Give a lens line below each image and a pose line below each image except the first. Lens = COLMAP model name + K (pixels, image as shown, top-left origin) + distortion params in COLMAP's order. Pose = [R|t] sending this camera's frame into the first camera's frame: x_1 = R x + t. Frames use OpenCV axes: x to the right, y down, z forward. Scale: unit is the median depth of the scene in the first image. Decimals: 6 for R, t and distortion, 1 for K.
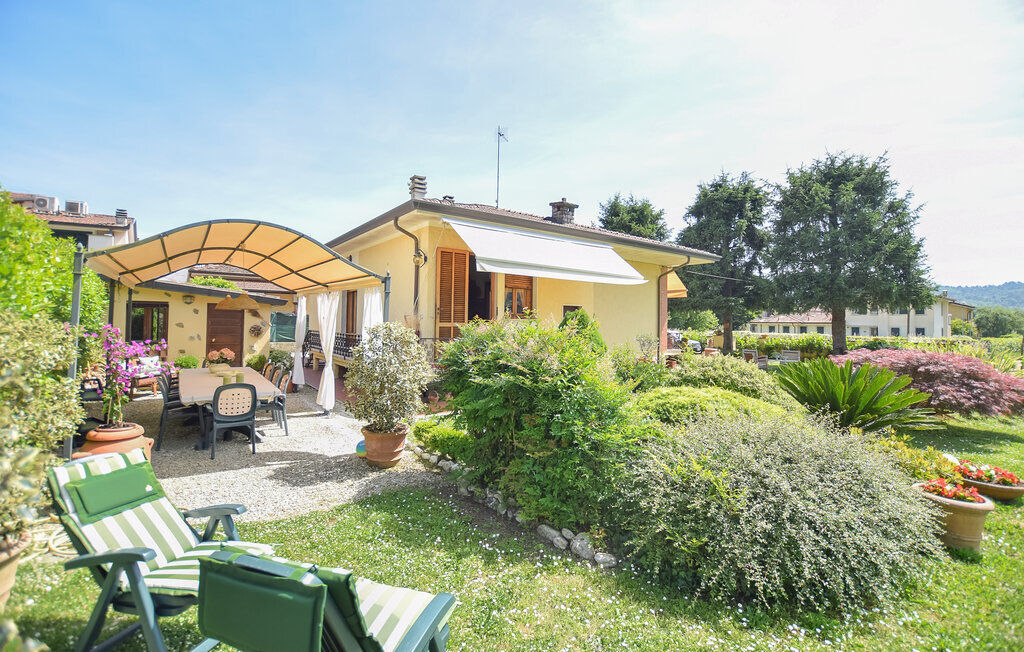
lens RADIAL K [[455.3, 0, 515.1], [0, 455.3, 308.6], [0, 0, 1]] dist [-0.022857, 0.000006]
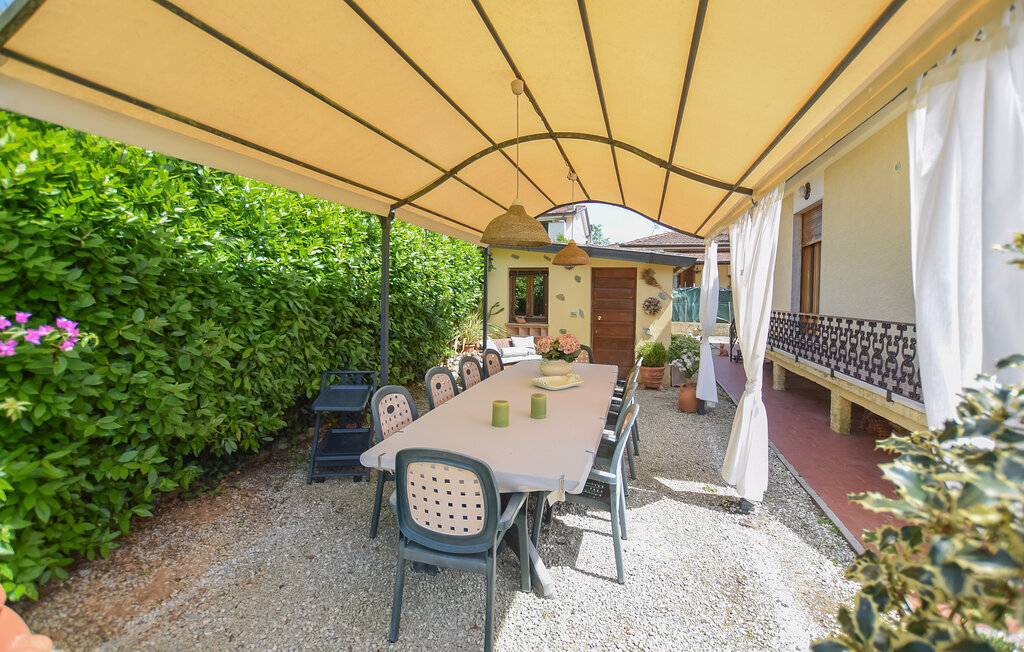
lens RADIAL K [[455.3, 0, 515.1], [0, 455.3, 308.6], [0, 0, 1]] dist [-0.022857, 0.000006]
pose [[0.607143, 0.014317, -0.794464, -0.160383], [0.020694, 0.999214, 0.033821, 0.025899], [0.794323, -0.036975, 0.606369, 0.429064]]
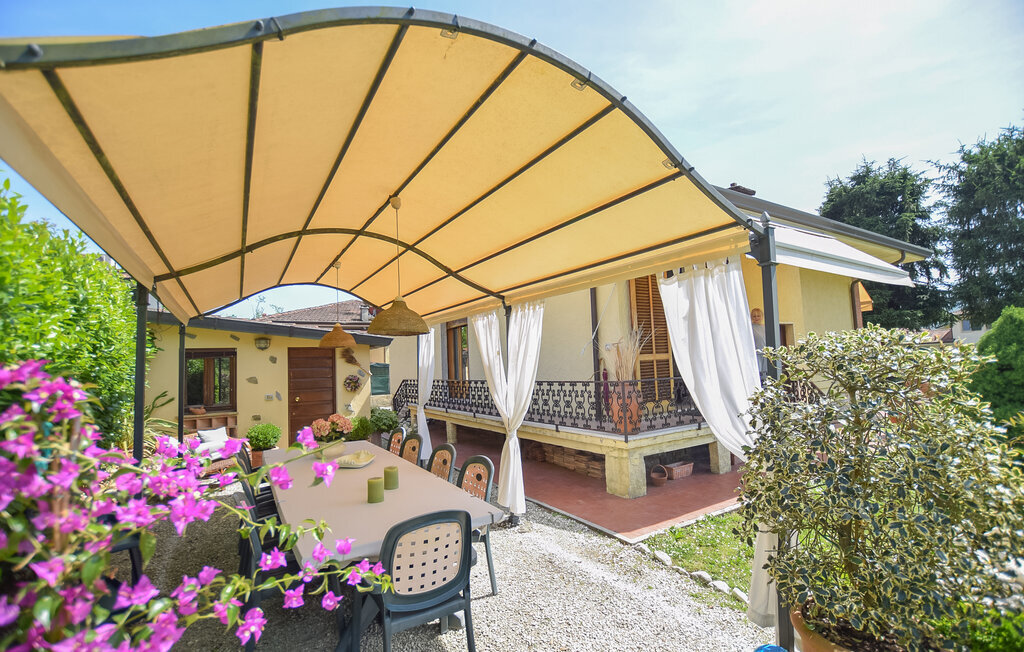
lens RADIAL K [[451.1, 0, 513.4], [0, 451.1, 333.2], [0, 0, 1]] dist [-0.019574, -0.000021]
pose [[0.994757, -0.061222, -0.081911, -0.257382], [0.057830, 0.997393, -0.043155, 0.015956], [0.084340, 0.038192, 0.995705, 0.310052]]
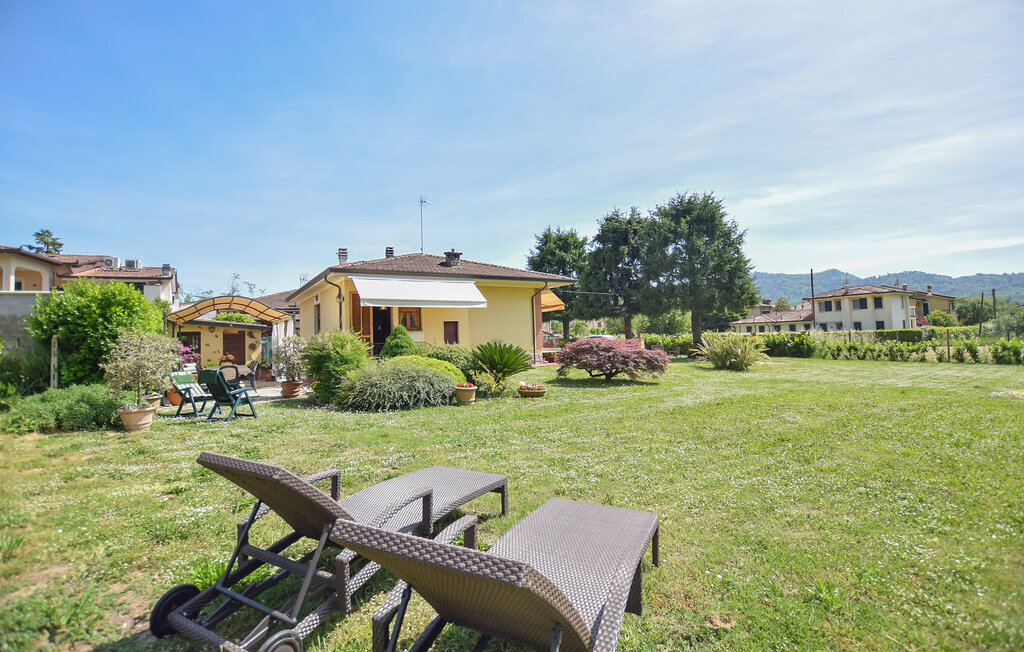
lens RADIAL K [[455.3, 0, 515.1], [0, 455.3, 308.6], [0, 0, 1]] dist [-0.022857, 0.000006]
pose [[0.997200, -0.052655, -0.053107, 0.478226], [0.051066, 0.998219, -0.030843, 0.010988], [0.054636, 0.028045, 0.998112, -0.598023]]
